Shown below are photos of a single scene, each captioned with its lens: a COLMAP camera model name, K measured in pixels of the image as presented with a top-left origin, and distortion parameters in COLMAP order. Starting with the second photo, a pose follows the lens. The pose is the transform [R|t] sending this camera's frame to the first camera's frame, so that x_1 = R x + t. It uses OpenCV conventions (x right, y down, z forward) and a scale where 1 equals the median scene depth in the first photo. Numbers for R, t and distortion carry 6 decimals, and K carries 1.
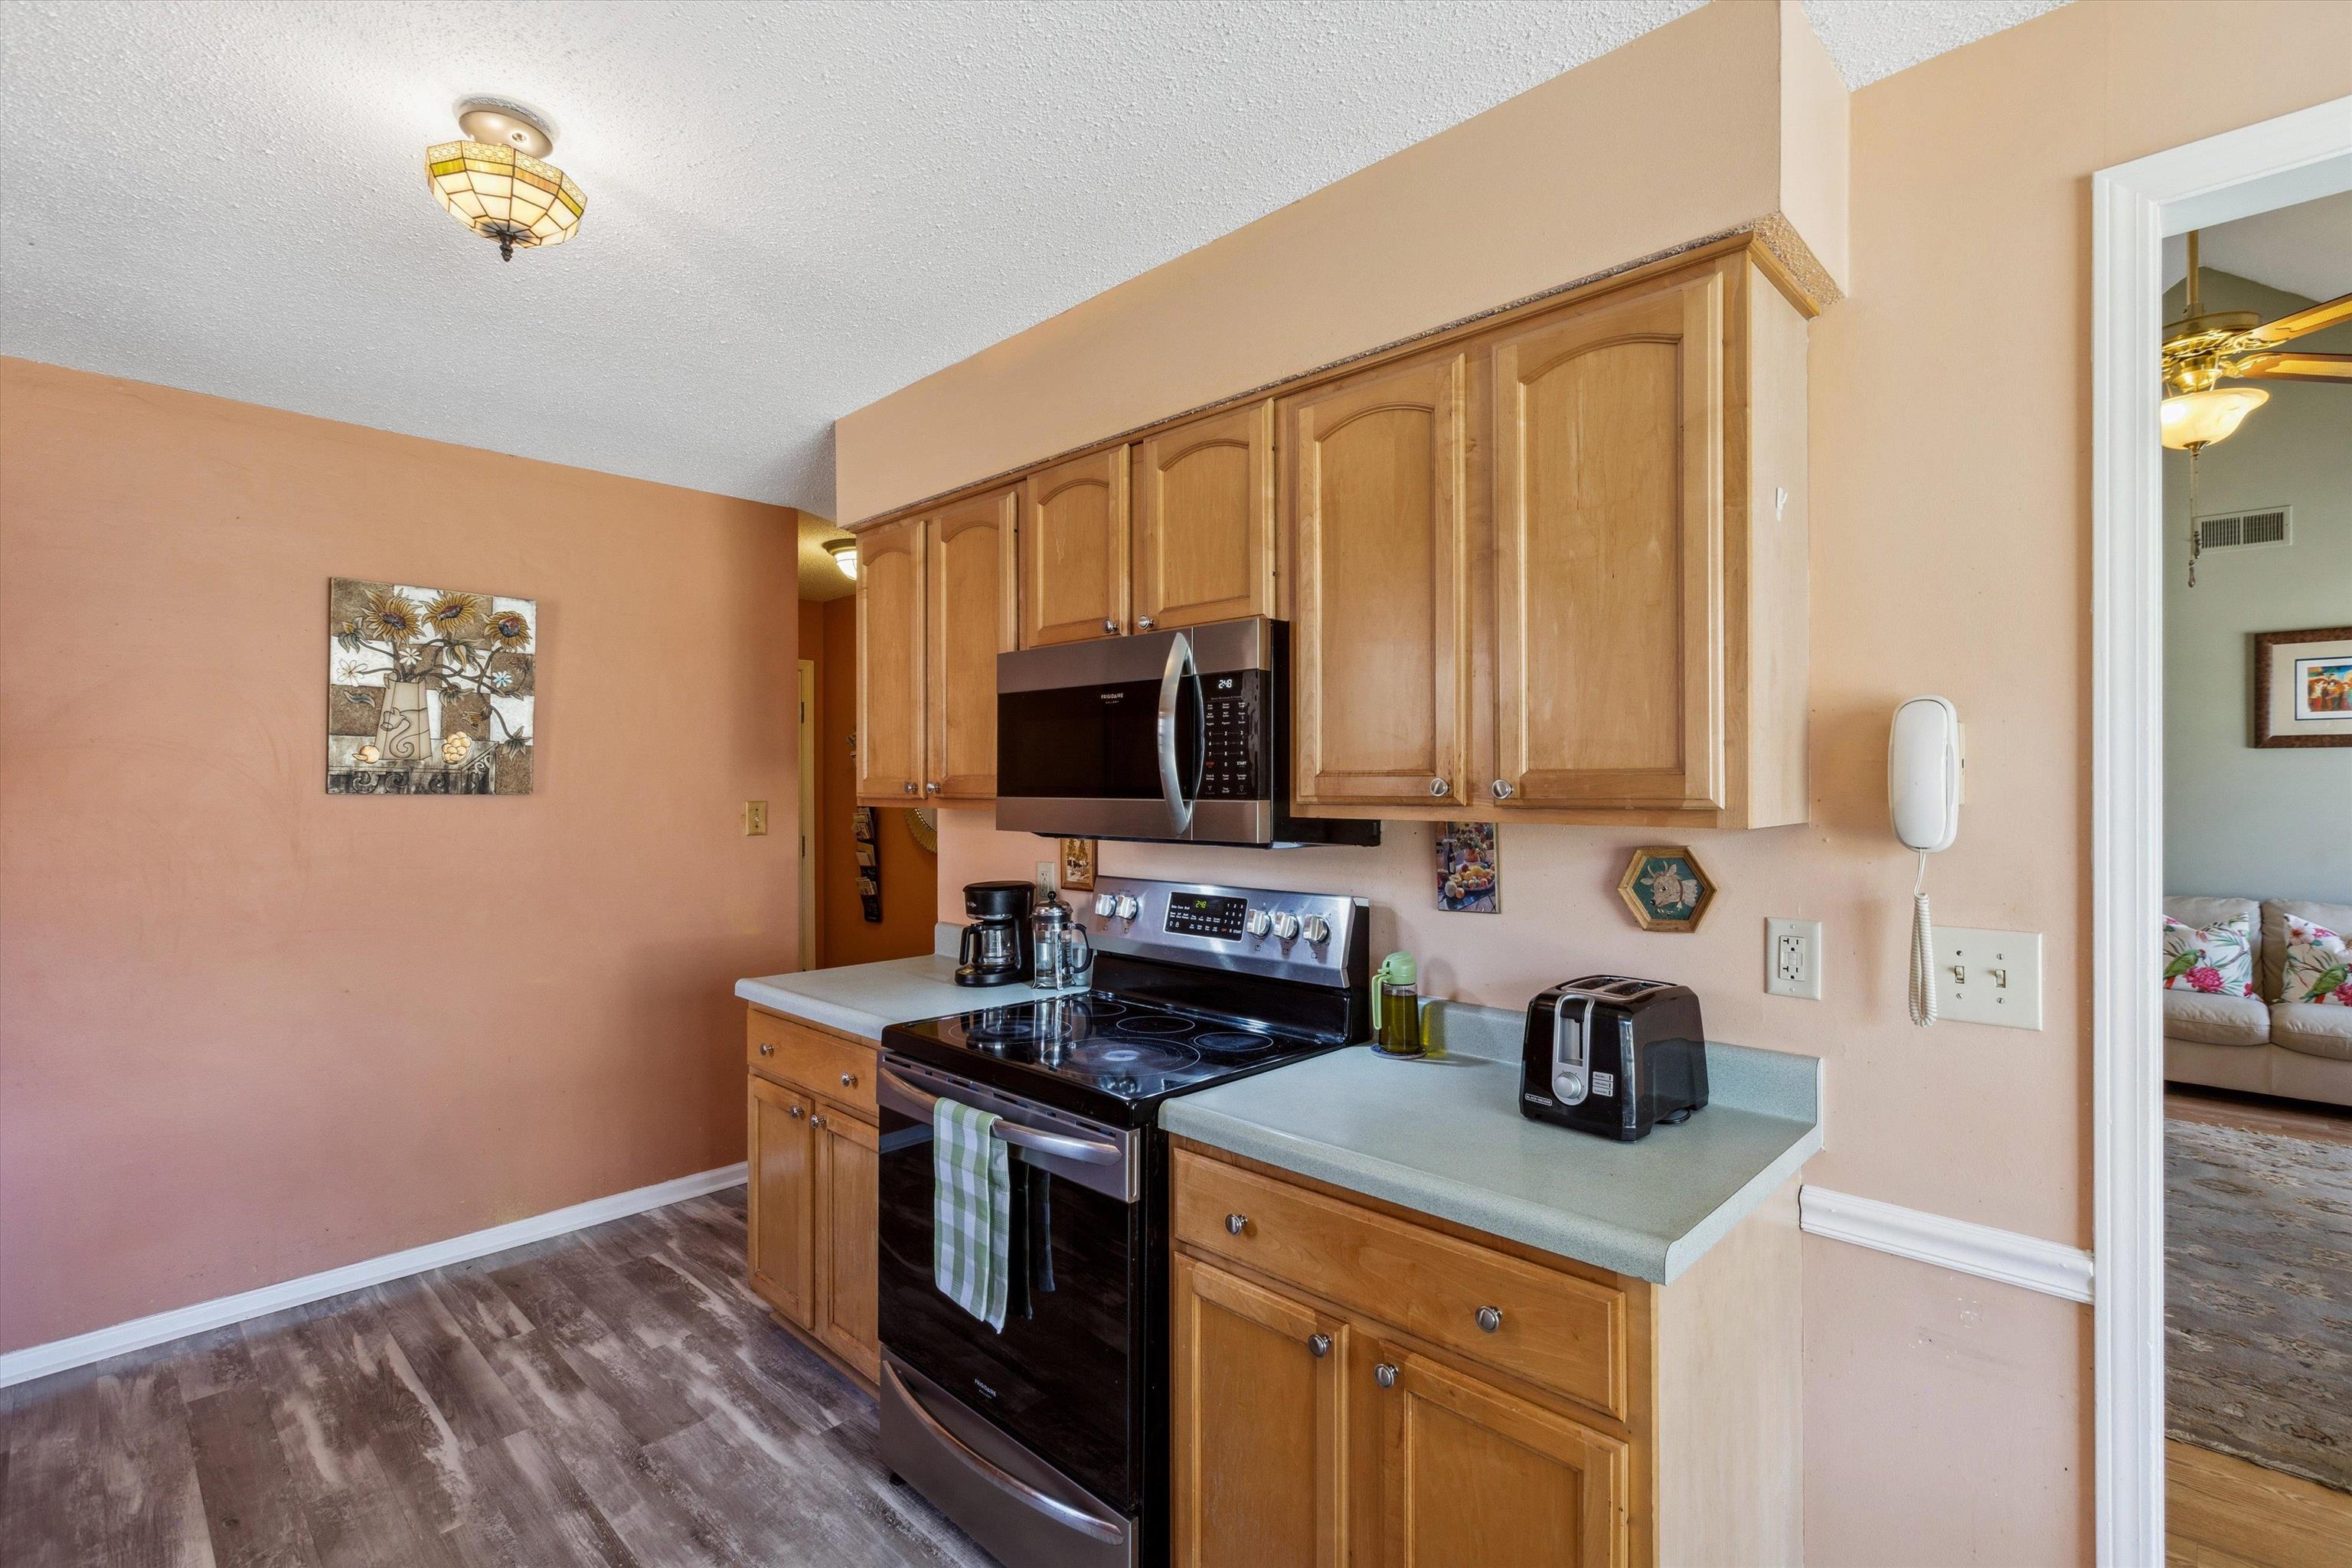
lens RADIAL K [[1077.7, 0, 1159.1], [0, 1077.7, 790.3], [0, 0, 1]] dist [0.001424, -0.002174]
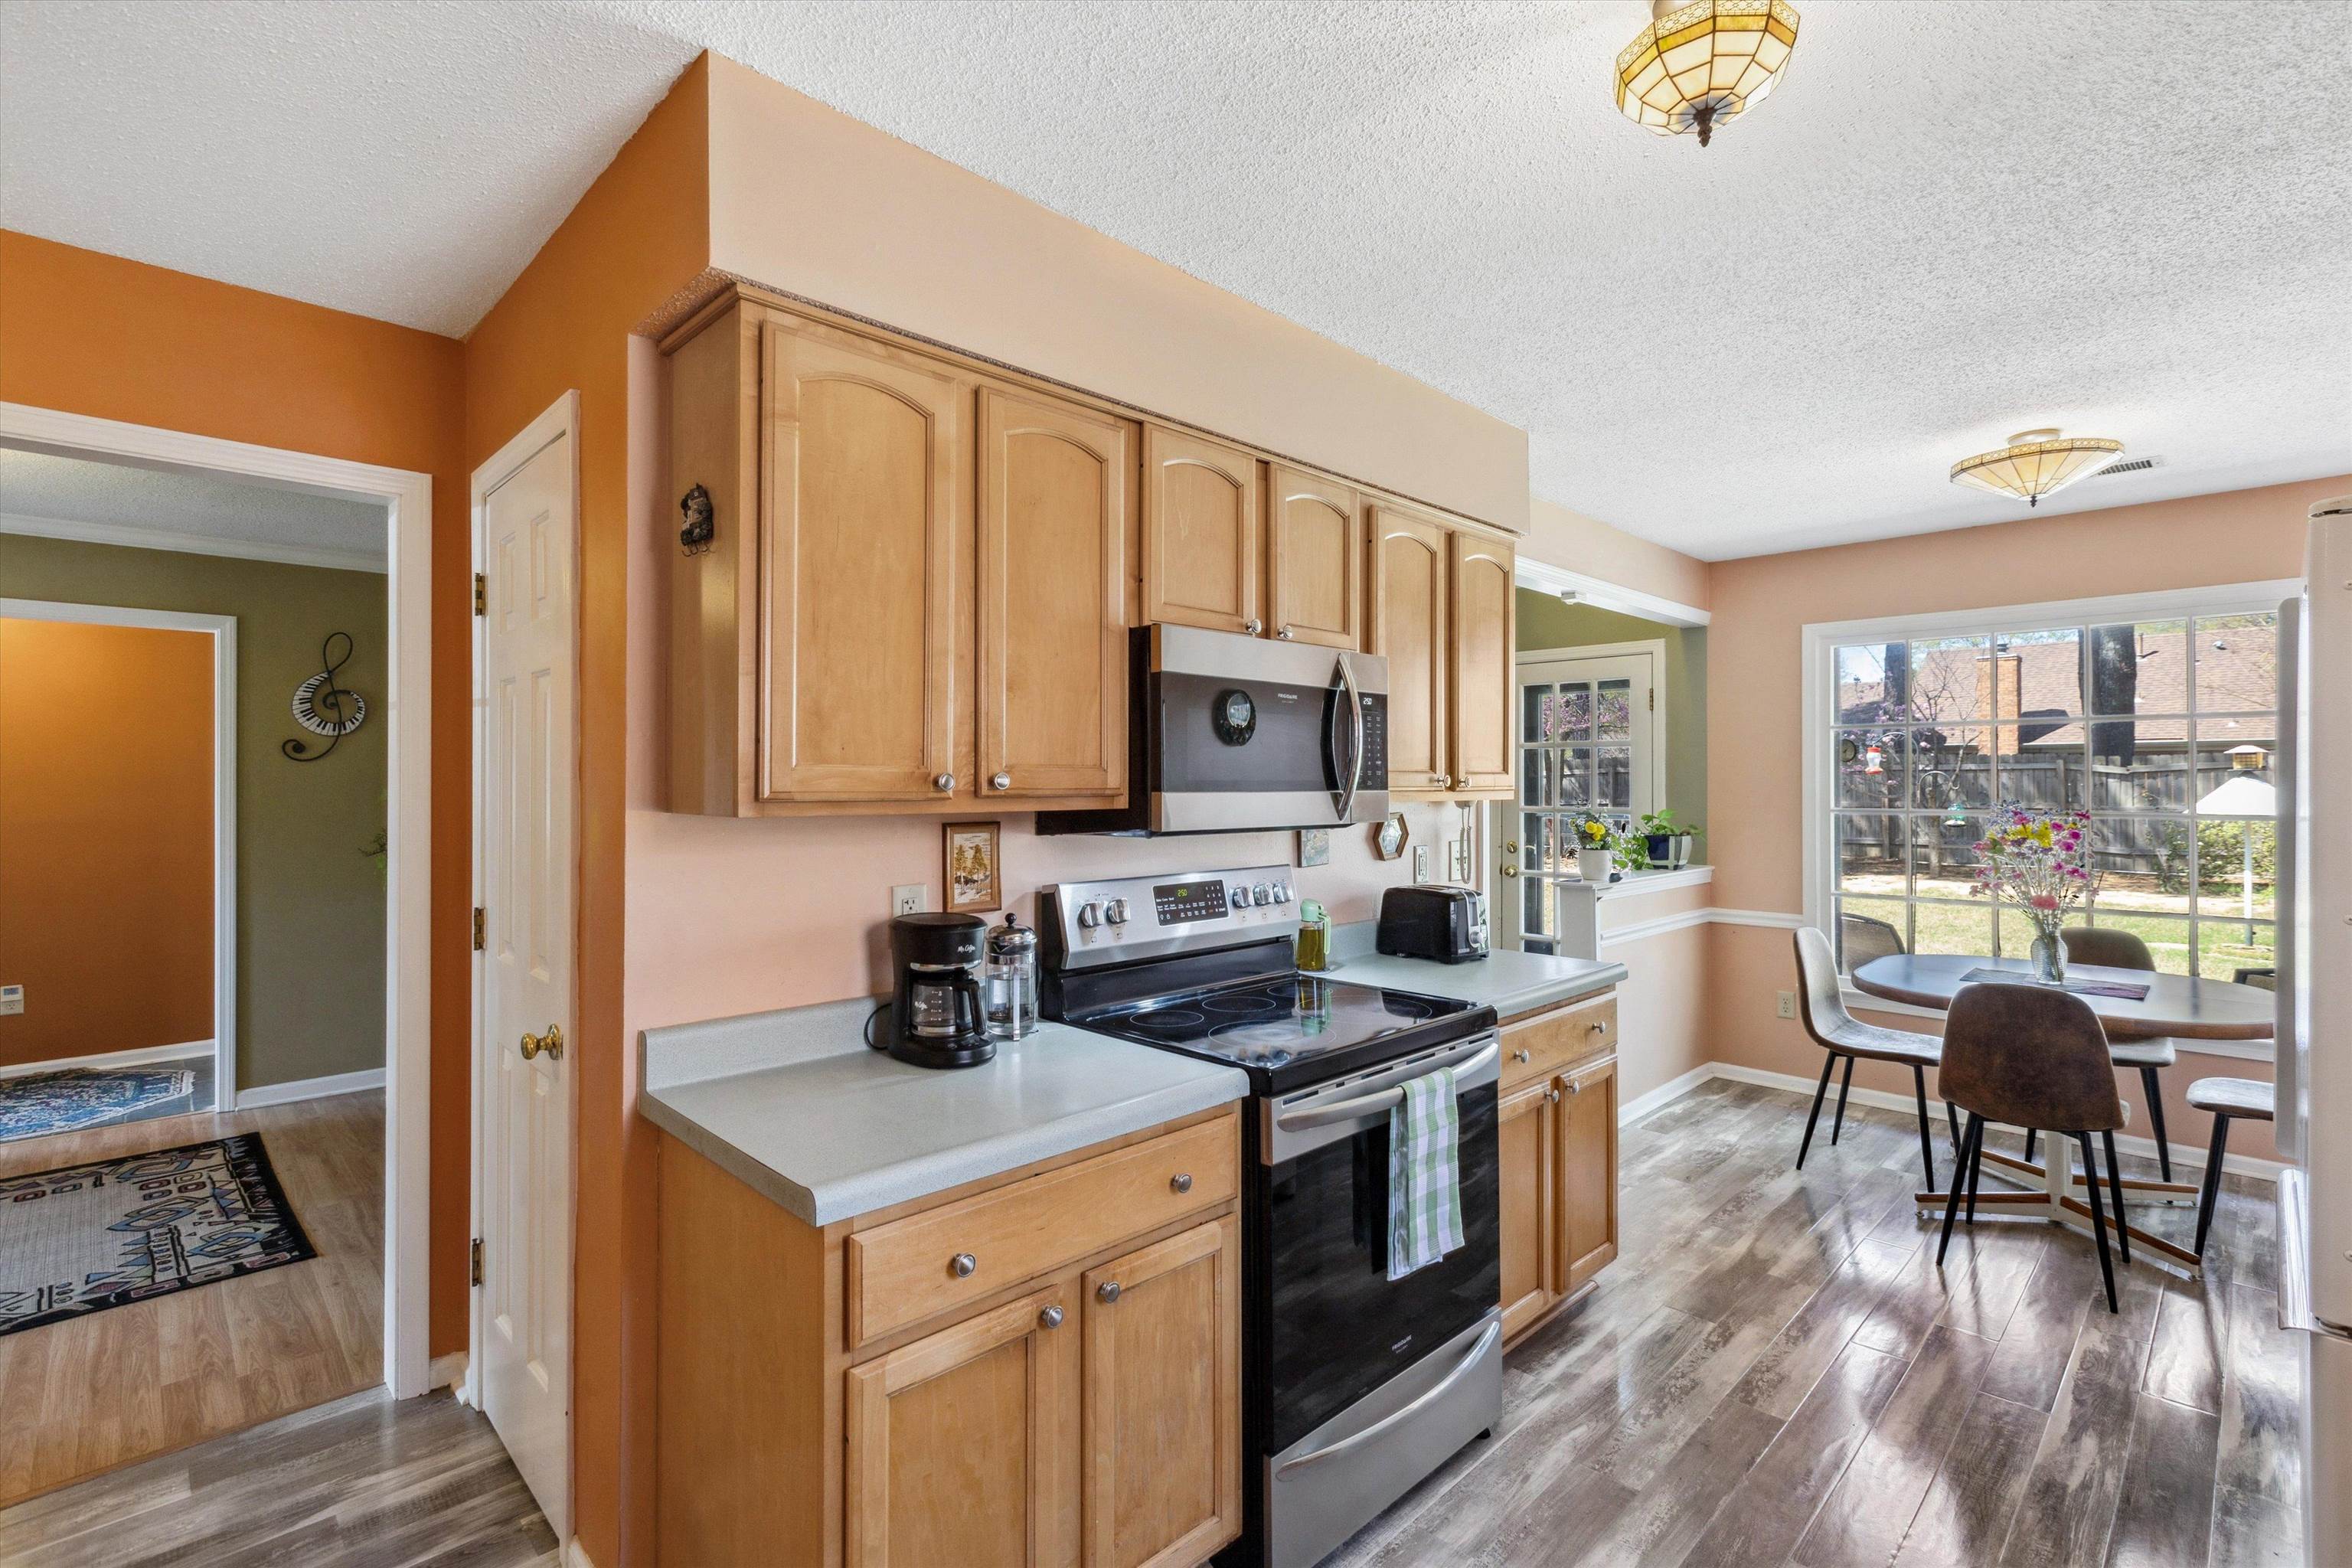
lens RADIAL K [[1077.7, 0, 1181.3], [0, 1077.7, 763.1], [0, 0, 1]] dist [0.001424, -0.002174]
pose [[0.011263, 0.019005, 0.999756, -1.009387], [0.002671, 0.999815, -0.019036, -0.001327], [-0.999933, 0.002885, 0.011210, 0.977012]]
